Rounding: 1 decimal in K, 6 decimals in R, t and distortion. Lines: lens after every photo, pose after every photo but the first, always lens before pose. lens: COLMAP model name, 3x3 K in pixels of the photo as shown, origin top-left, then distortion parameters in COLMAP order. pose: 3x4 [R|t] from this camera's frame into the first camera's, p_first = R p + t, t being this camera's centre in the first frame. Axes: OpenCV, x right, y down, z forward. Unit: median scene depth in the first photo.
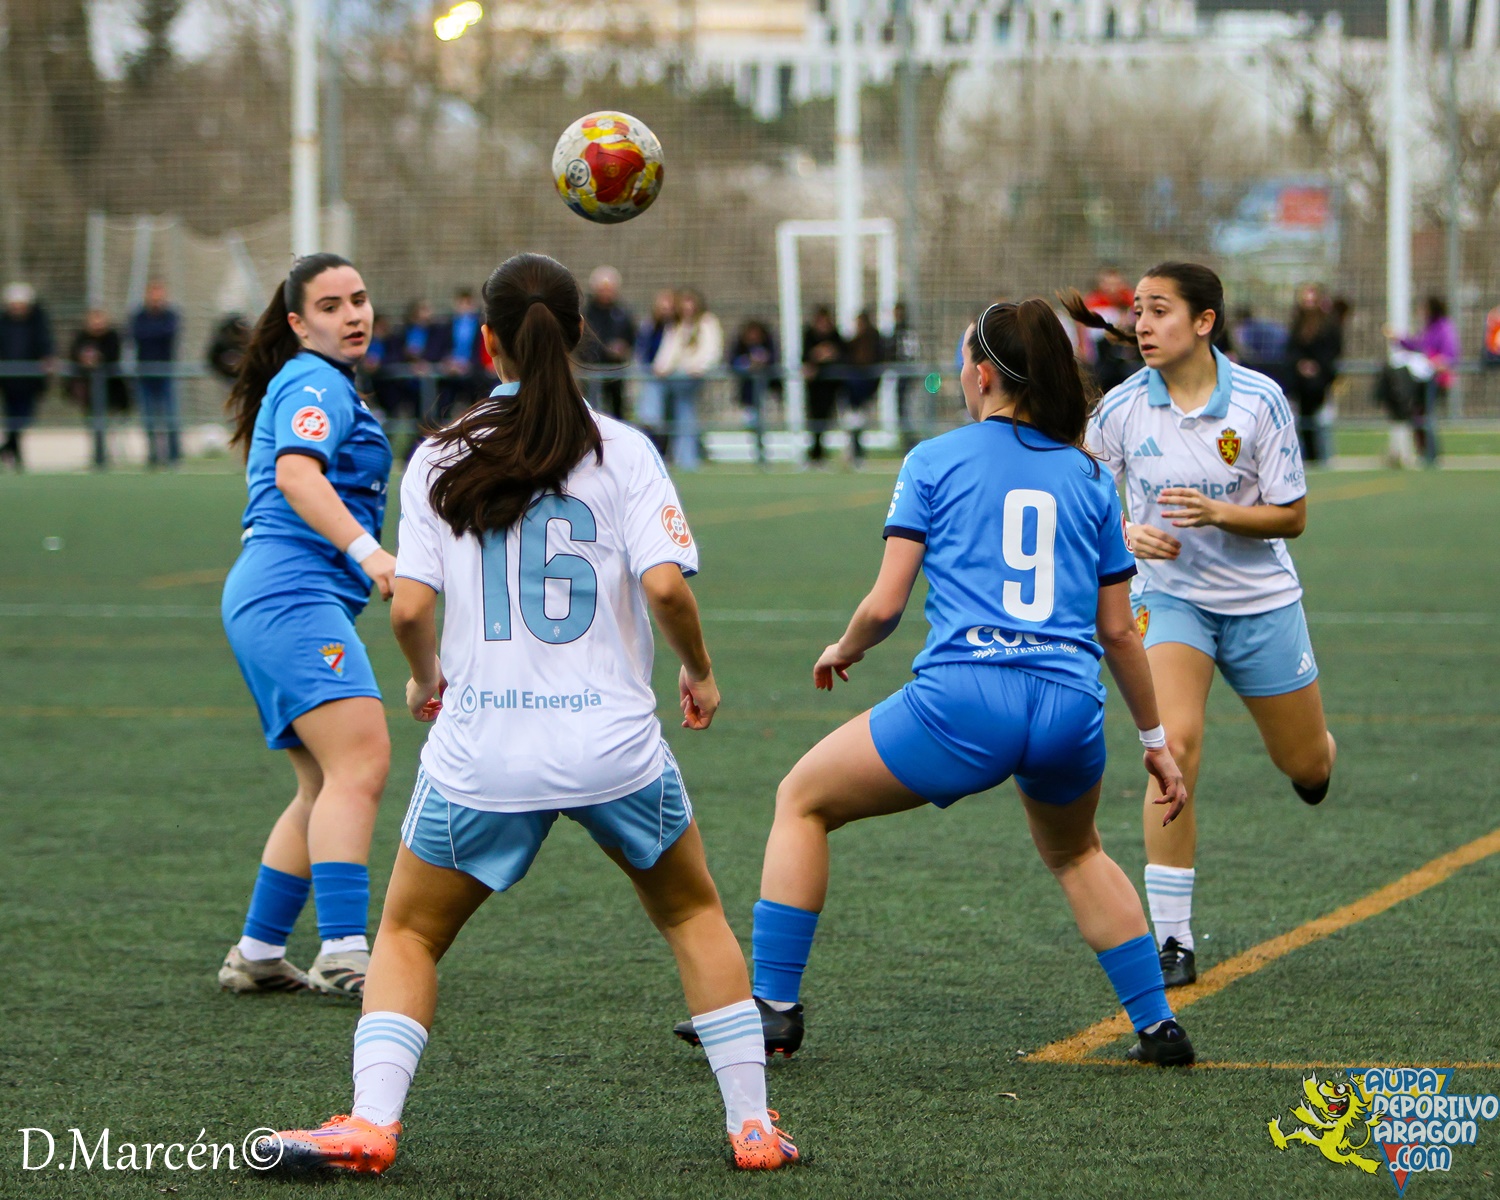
lens RADIAL K [[8670.6, 0, 749.9], [0, 8670.6, 600.8], [0, 0, 1]] dist [-0.049844, 0.000000]
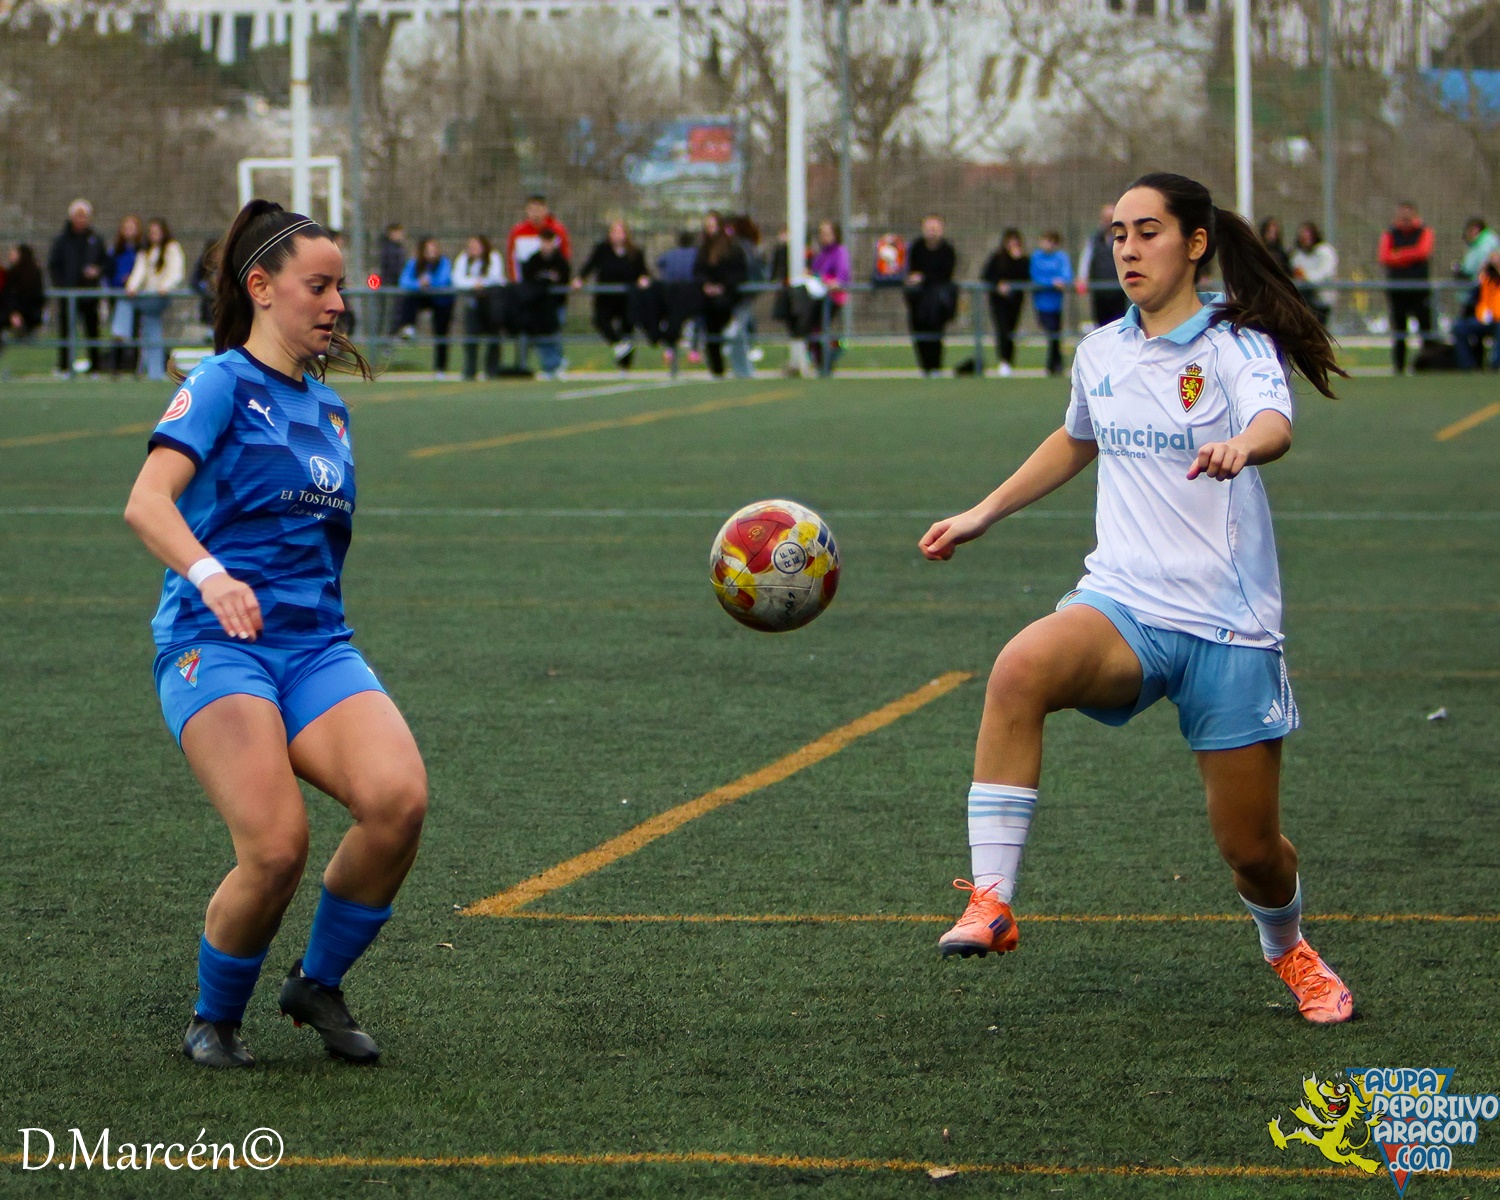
lens RADIAL K [[5690.6, 0, 749.7], [0, 5690.6, 600.7], [0, 0, 1]] dist [-0.130755, 0.000000]
pose [[0.996256, -0.001207, 0.086441, 0.005842], [-0.000194, 0.999869, 0.016205, 0.001354], [-0.086450, -0.016161, 0.996125, 0.273681]]
